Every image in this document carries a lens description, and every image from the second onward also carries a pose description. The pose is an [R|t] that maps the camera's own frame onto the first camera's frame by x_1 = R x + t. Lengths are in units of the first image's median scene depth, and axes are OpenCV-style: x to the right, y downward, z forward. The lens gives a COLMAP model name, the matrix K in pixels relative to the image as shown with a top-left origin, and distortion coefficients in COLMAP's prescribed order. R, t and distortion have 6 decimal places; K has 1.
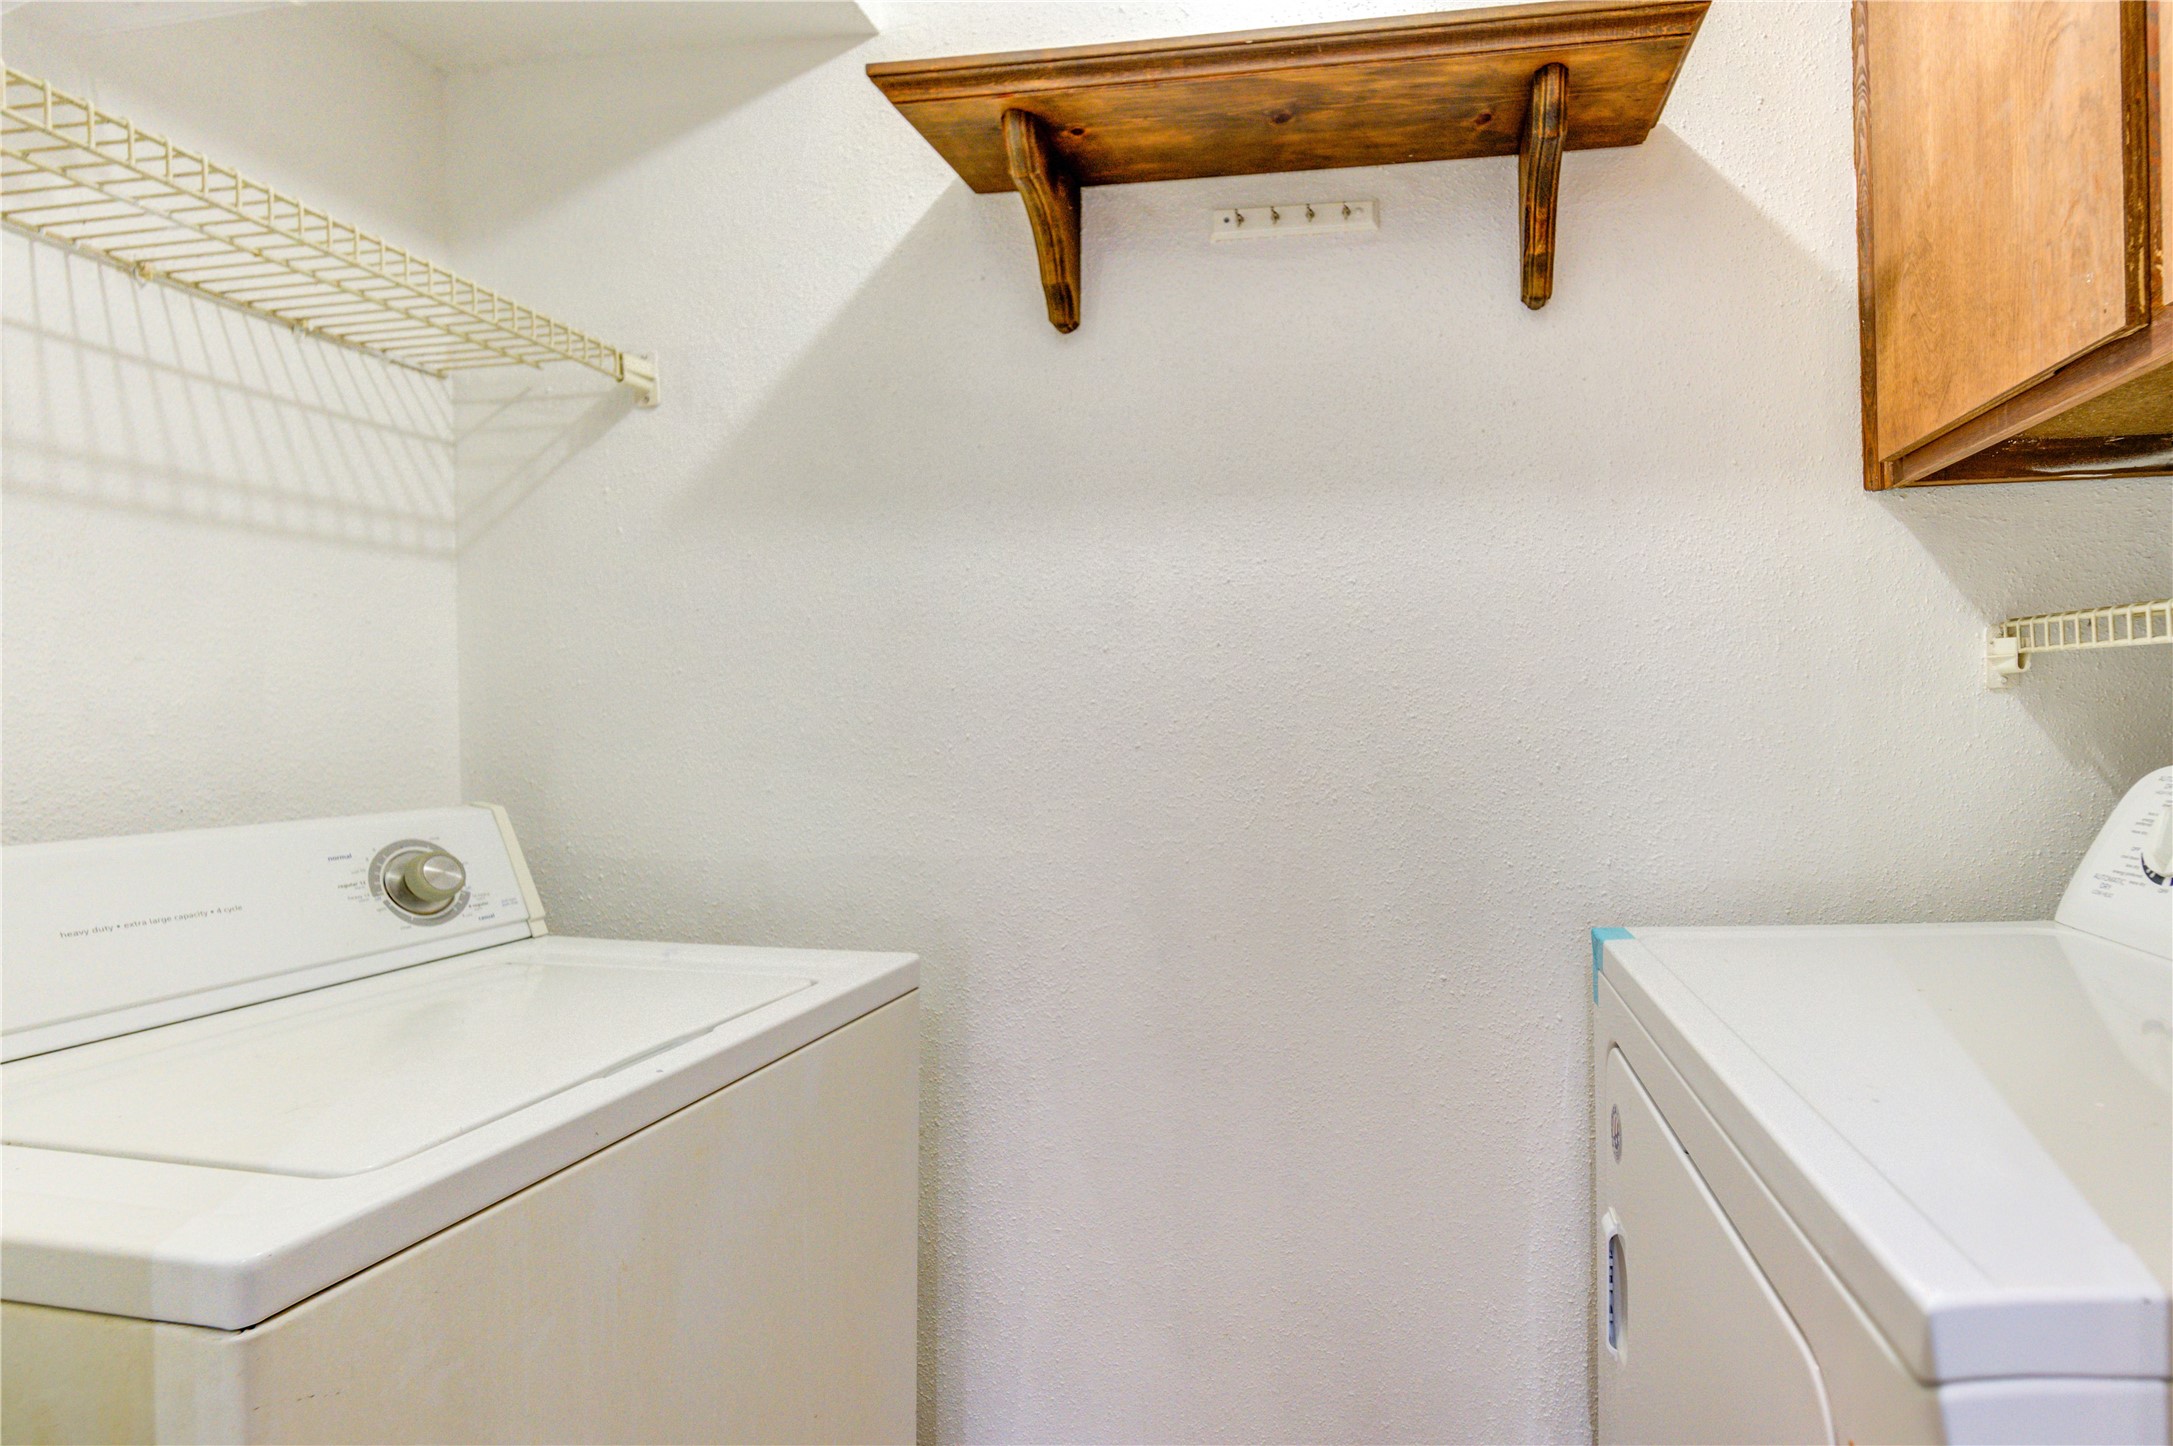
lens RADIAL K [[966.2, 0, 1024.1], [0, 966.2, 710.7], [0, 0, 1]] dist [-0.009016, 0.000158]
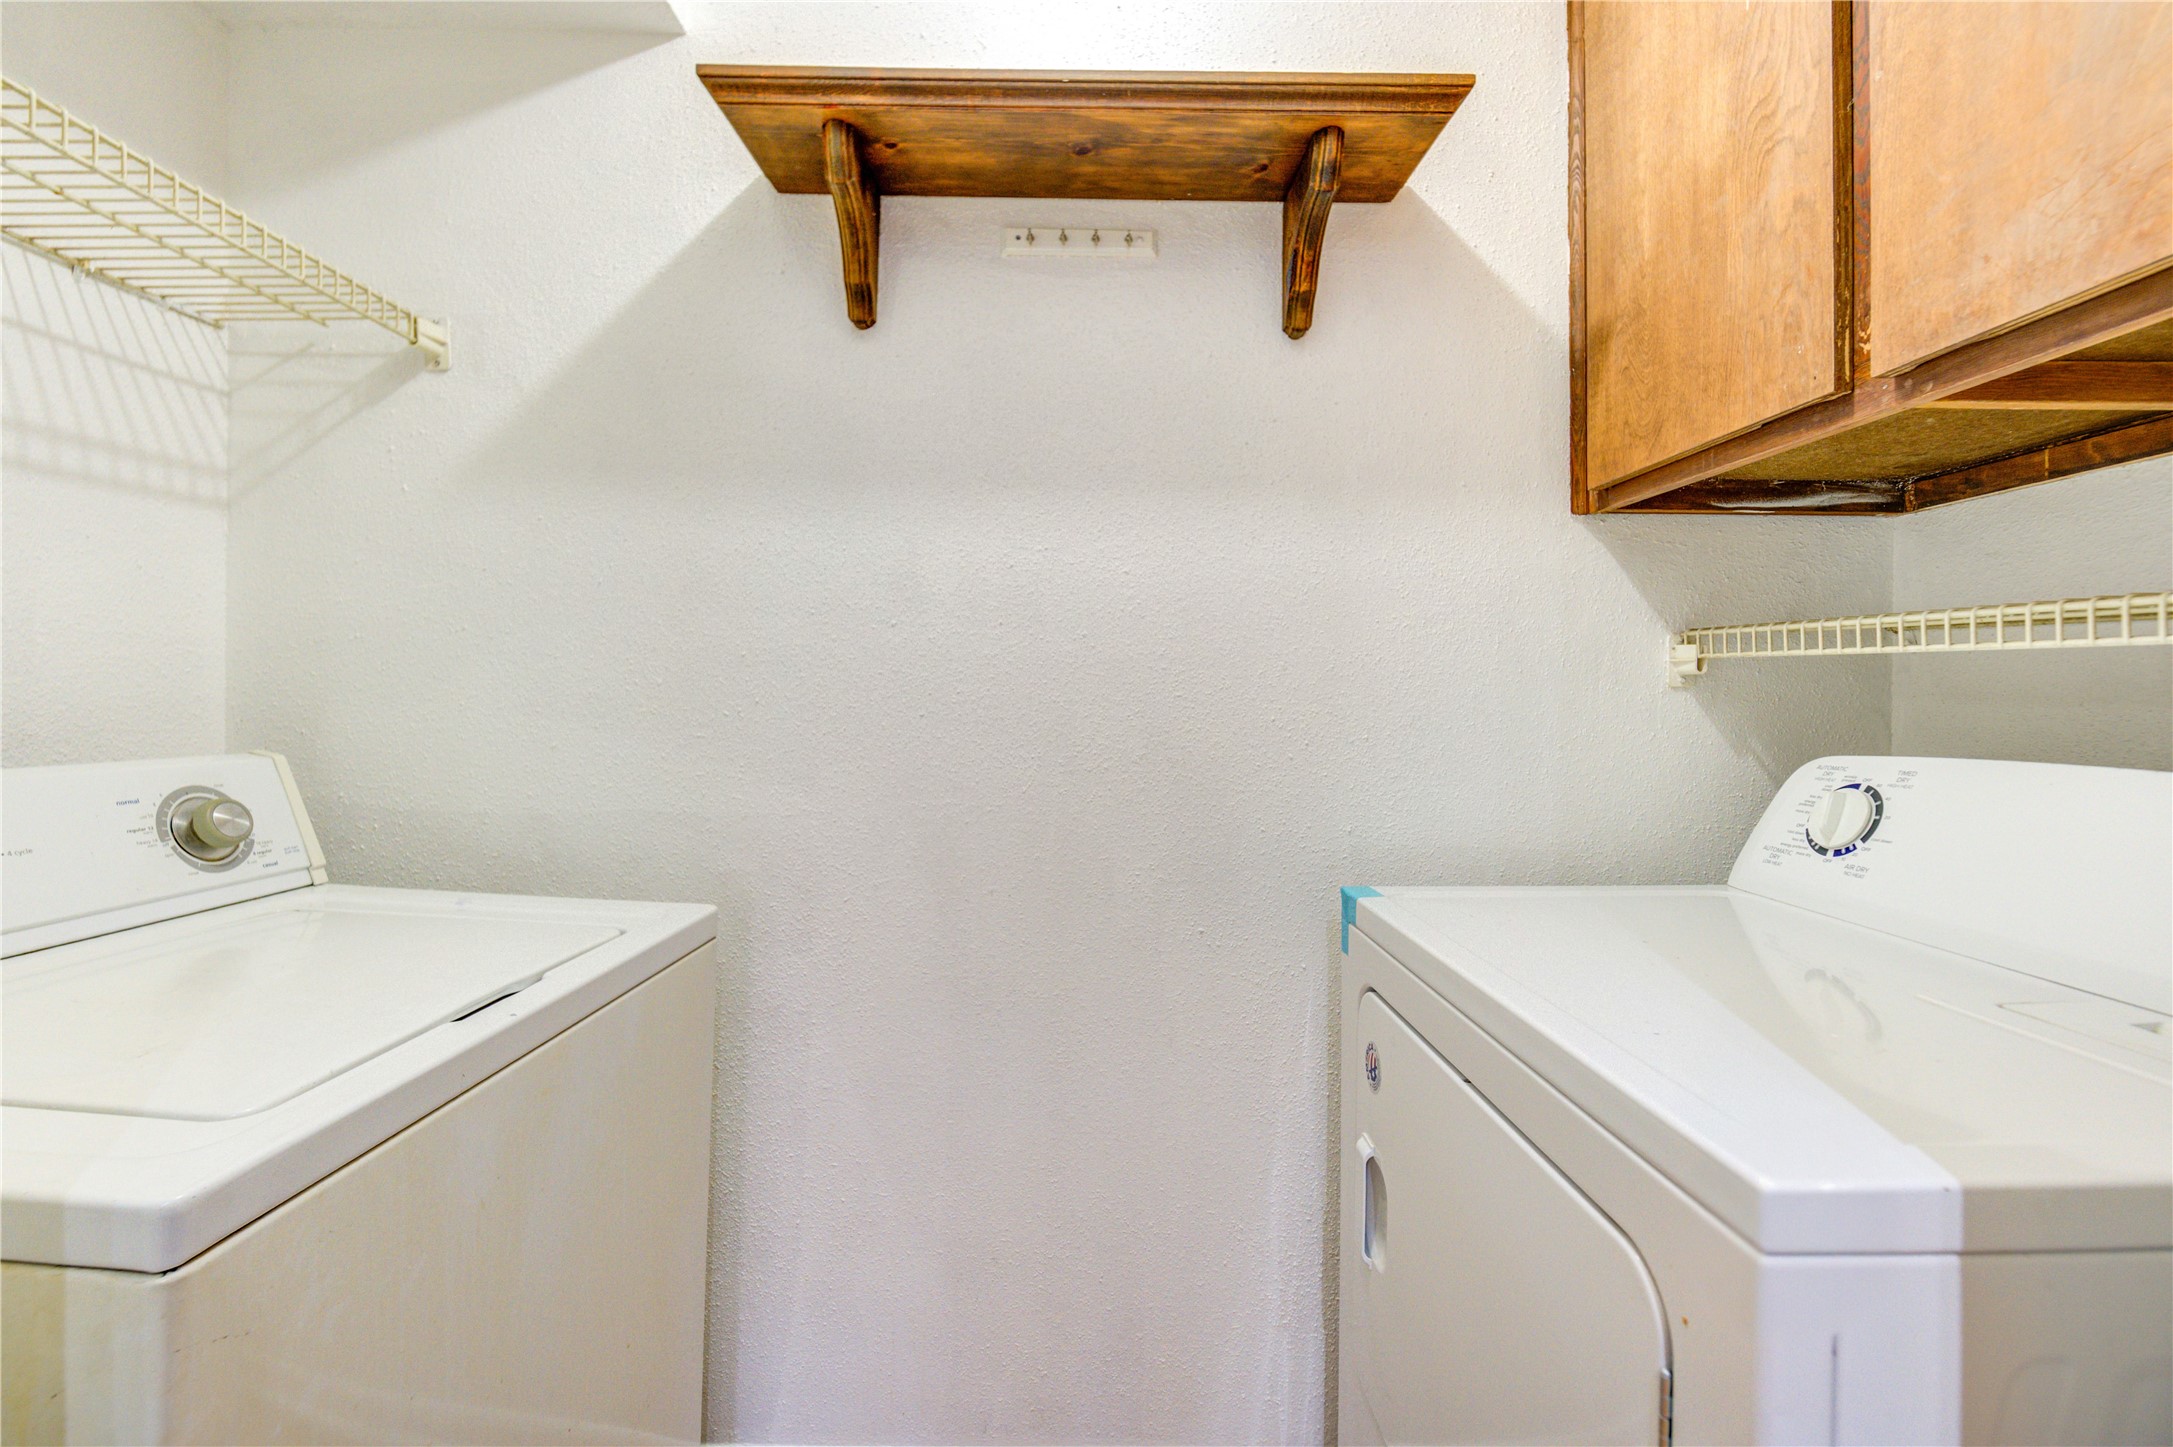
lens RADIAL K [[878.5, 0, 1062.5], [0, 878.5, 672.1], [0, 0, 1]] dist [-0.008292, -0.000181]
pose [[0.994115, 0.034734, 0.102612, 0.160326], [-0.033766, 0.999368, -0.011149, -0.004589], [-0.102934, 0.007619, 0.994659, 0.004787]]
